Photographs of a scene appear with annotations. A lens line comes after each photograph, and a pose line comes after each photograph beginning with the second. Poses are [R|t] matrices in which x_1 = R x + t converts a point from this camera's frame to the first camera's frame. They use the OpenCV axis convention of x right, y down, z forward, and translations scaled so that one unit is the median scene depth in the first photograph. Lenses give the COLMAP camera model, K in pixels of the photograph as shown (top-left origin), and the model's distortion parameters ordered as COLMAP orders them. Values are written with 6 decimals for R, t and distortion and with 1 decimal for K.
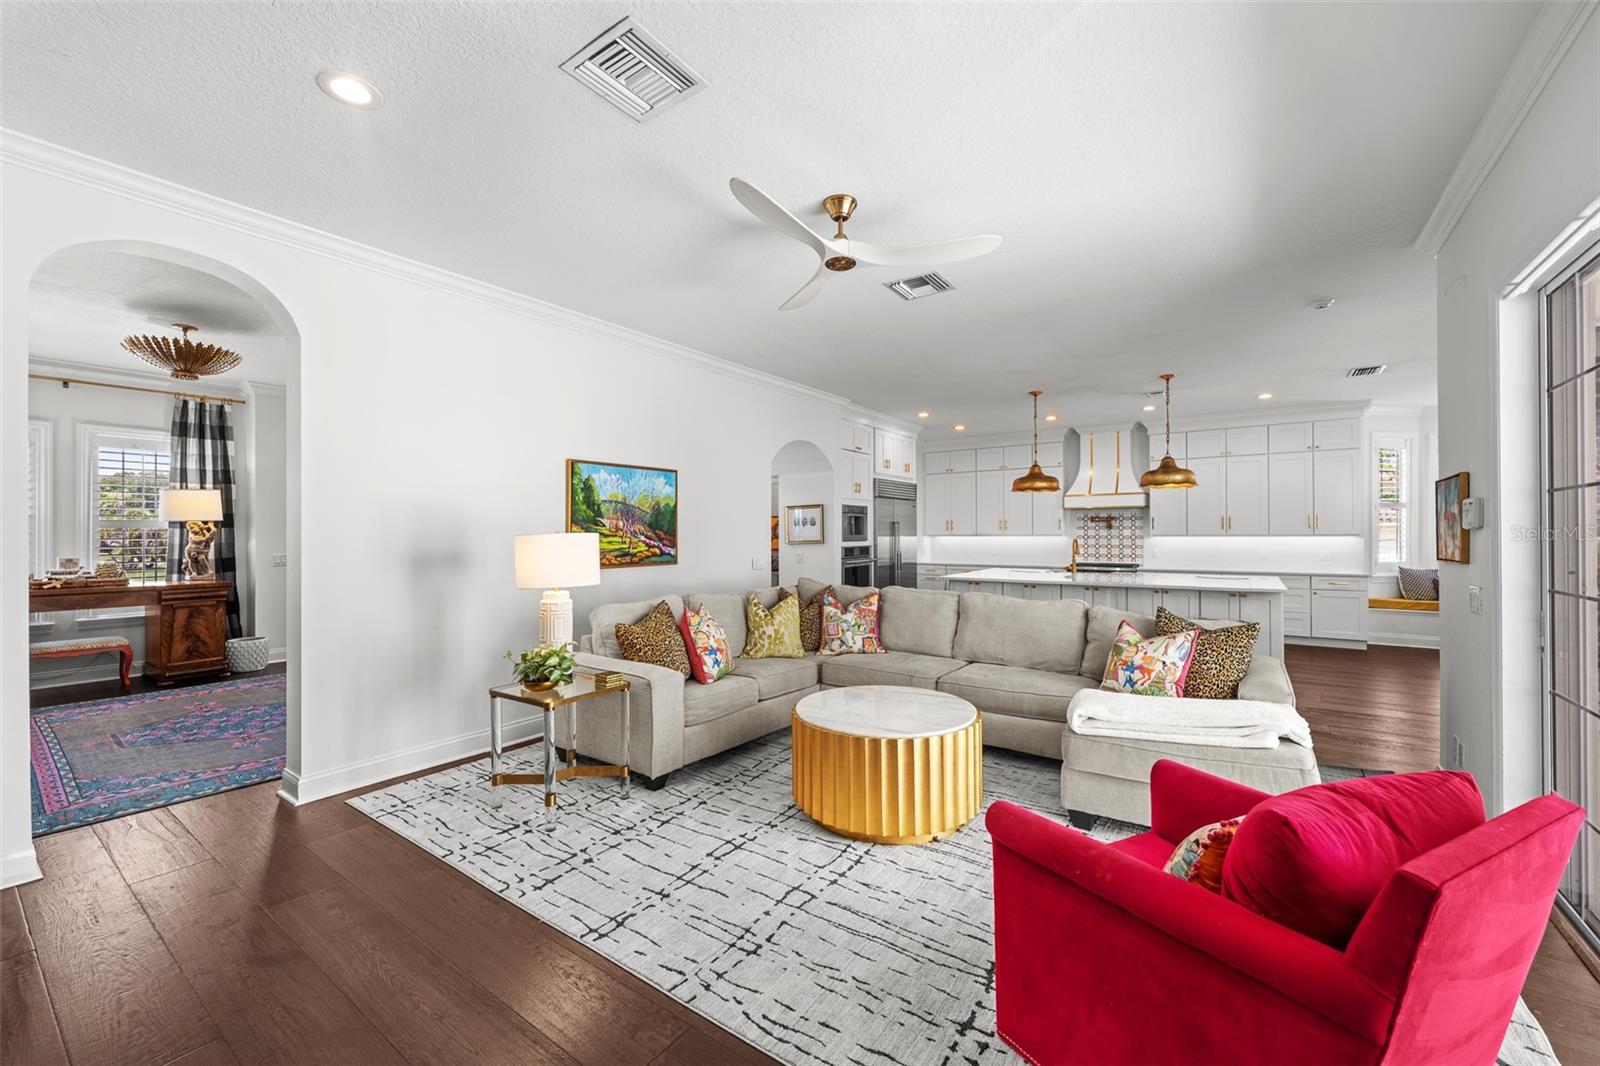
lens RADIAL K [[632.5, 0, 794.4], [0, 632.5, 535.5], [0, 0, 1]] dist [0.001350, 0.000535]
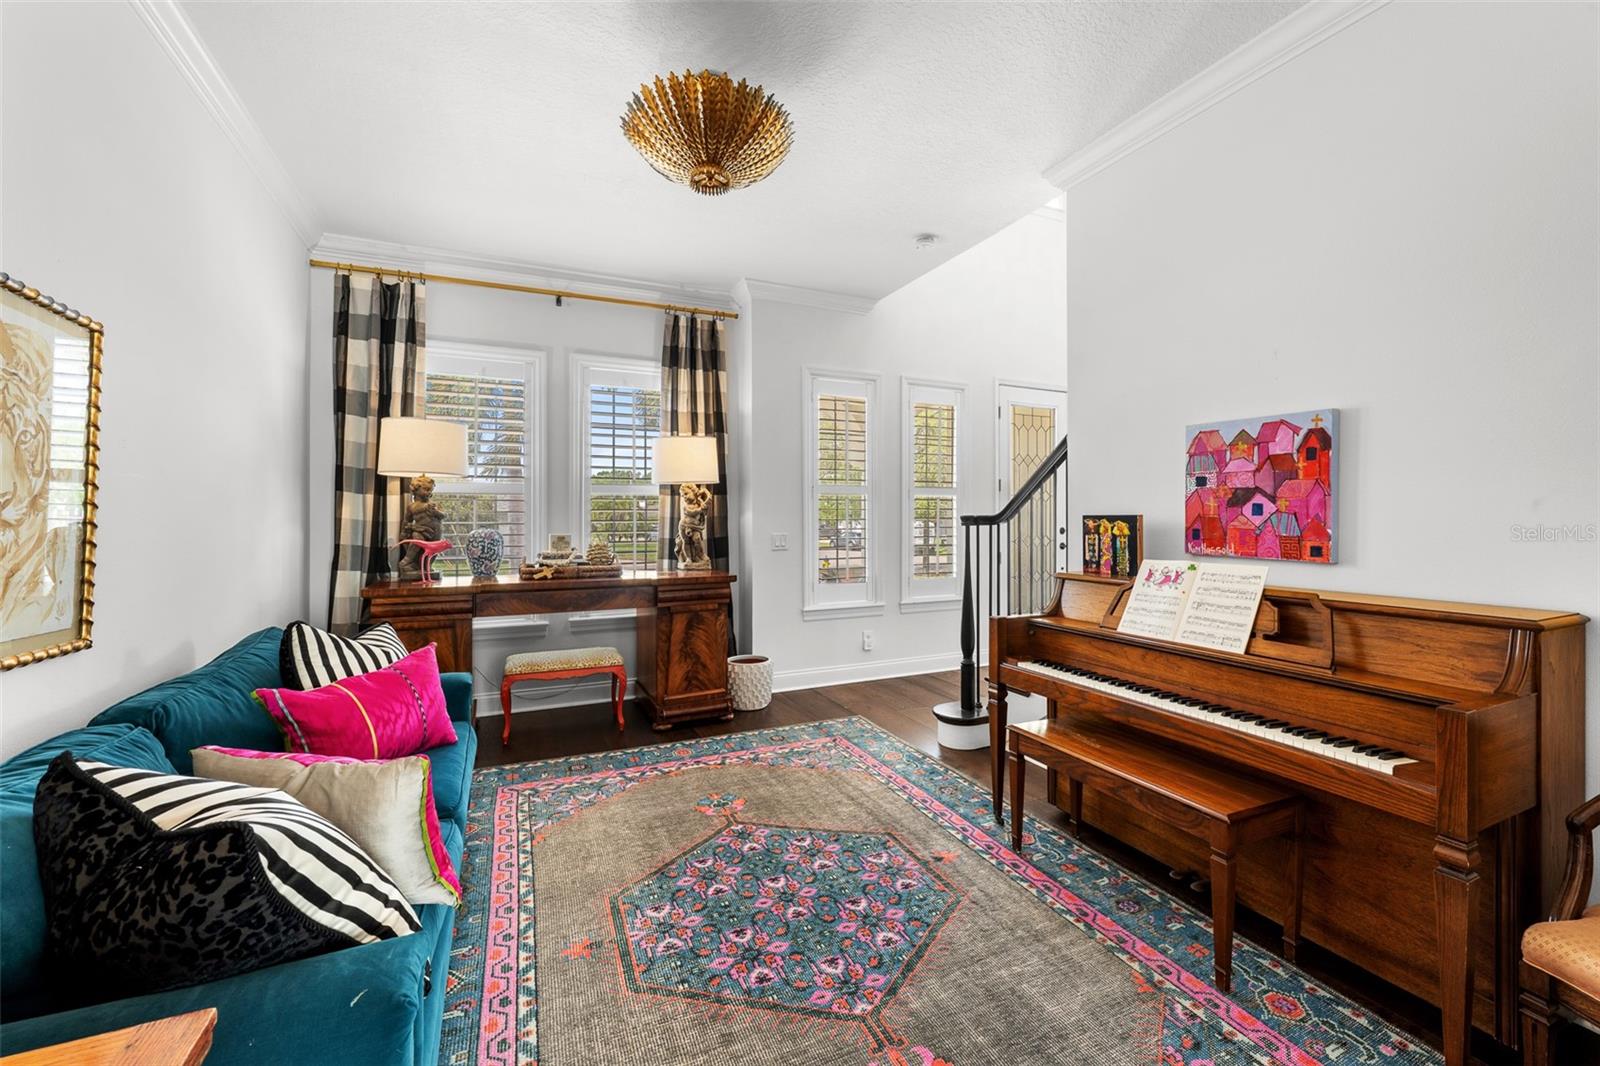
lens RADIAL K [[632.5, 0, 801.7], [0, 632.5, 521.5], [0, 0, 1]] dist [0.001350, 0.000535]
pose [[0.872313, -0.000437, -0.488948, -0.497261], [0.001431, 0.999998, 0.001660, 0.017052], [0.488946, -0.002148, 0.872311, 0.454361]]
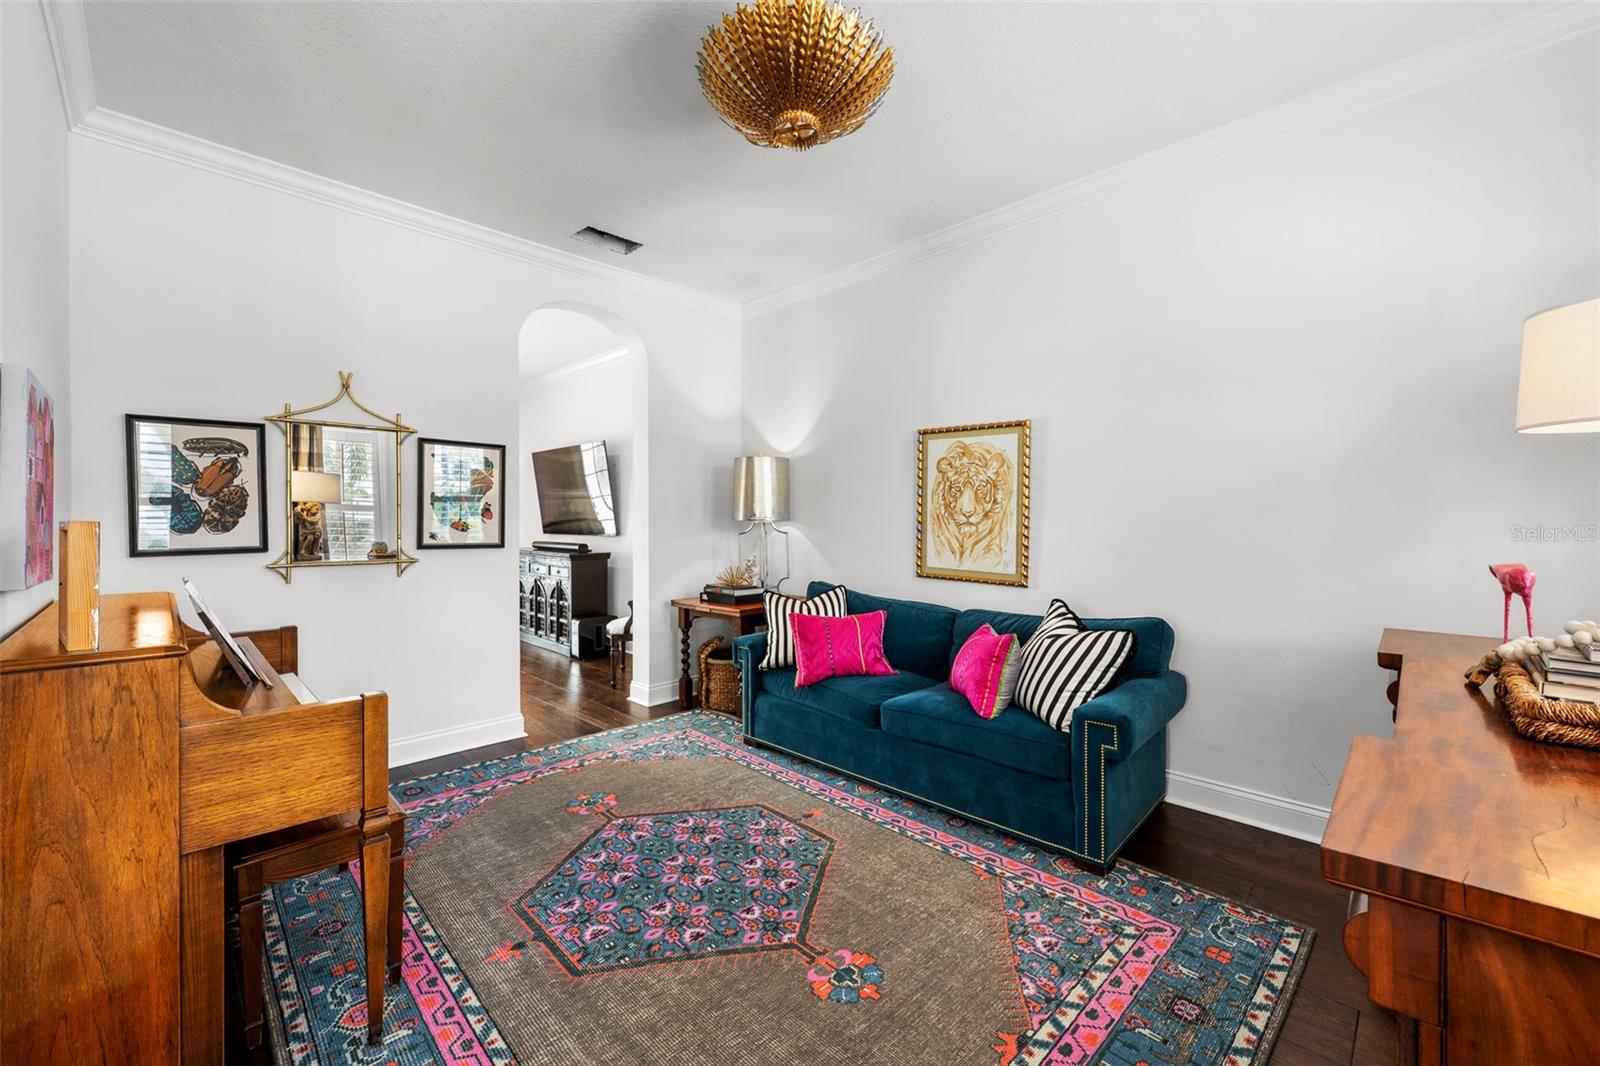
lens RADIAL K [[632.5, 0, 795.2], [0, 632.5, 526.0], [0, 0, 1]] dist [0.001350, 0.000535]
pose [[-0.988484, 0.000301, 0.151324, -0.861333], [0.001950, 0.999940, 0.010748, 0.012504], [-0.151312, 0.010919, -0.988426, 1.263062]]
